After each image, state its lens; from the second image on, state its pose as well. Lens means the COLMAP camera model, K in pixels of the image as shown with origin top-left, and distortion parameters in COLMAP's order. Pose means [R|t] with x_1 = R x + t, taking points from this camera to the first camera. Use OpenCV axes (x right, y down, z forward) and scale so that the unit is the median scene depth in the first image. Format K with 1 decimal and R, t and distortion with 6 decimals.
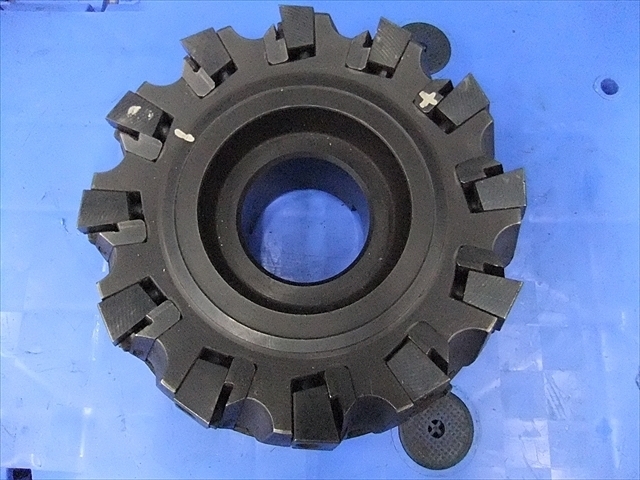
lens RADIAL K [[491.9, 0, 320.0], [0, 491.9, 240.0], [0, 0, 1]] dist [-0.061989, 0.005820]
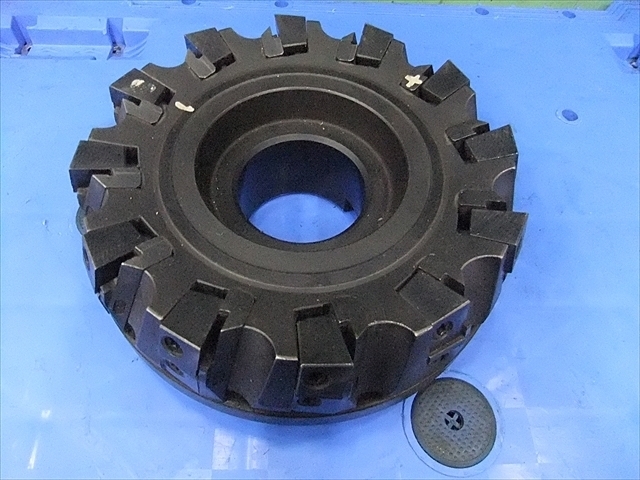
lens RADIAL K [[491.9, 0, 320.0], [0, 491.9, 240.0], [0, 0, 1]] dist [-0.061989, 0.005820]
pose [[0.998176, -0.011086, 0.059344, -0.054847], [0.029100, 0.949611, -0.312077, 0.383152], [-0.052894, 0.313235, 0.948202, 0.092149]]
